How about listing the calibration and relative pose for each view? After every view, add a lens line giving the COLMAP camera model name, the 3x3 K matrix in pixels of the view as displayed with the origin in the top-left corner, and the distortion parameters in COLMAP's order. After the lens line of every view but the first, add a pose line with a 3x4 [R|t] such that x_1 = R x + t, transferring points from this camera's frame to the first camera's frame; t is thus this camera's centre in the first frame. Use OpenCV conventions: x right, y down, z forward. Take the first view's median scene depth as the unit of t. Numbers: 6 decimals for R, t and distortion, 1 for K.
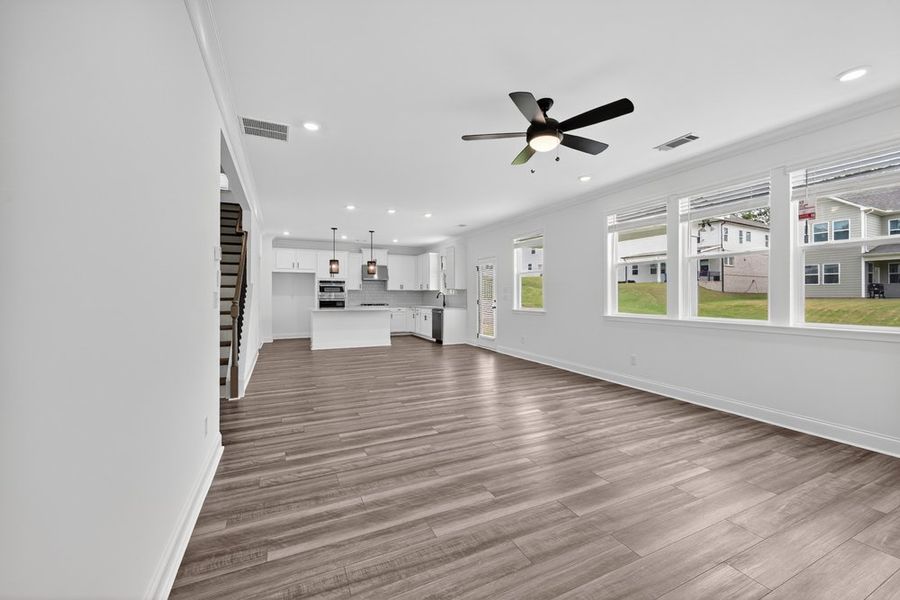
lens RADIAL K [[355.6, 0, 454.6], [0, 355.6, 295.2], [0, 0, 1]] dist [-0.000776, -0.000142]
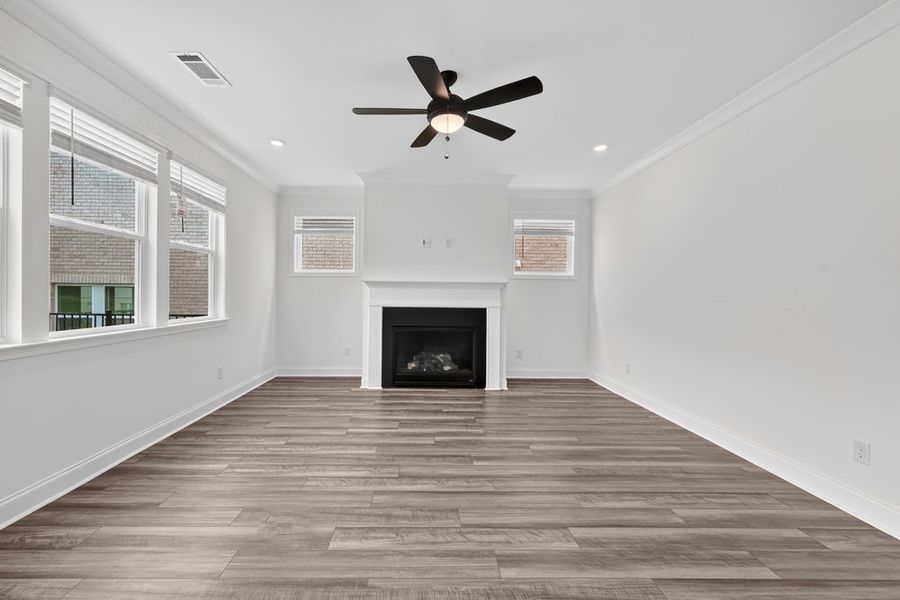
lens RADIAL K [[355.6, 0, 445.6], [0, 355.6, 294.7], [0, 0, 1]] dist [-0.000776, -0.000142]
pose [[-0.913014, -0.009250, 0.407824, -0.094237], [-0.006221, 0.999942, 0.008753, -0.005716], [-0.407882, 0.005455, -0.913019, 1.554260]]
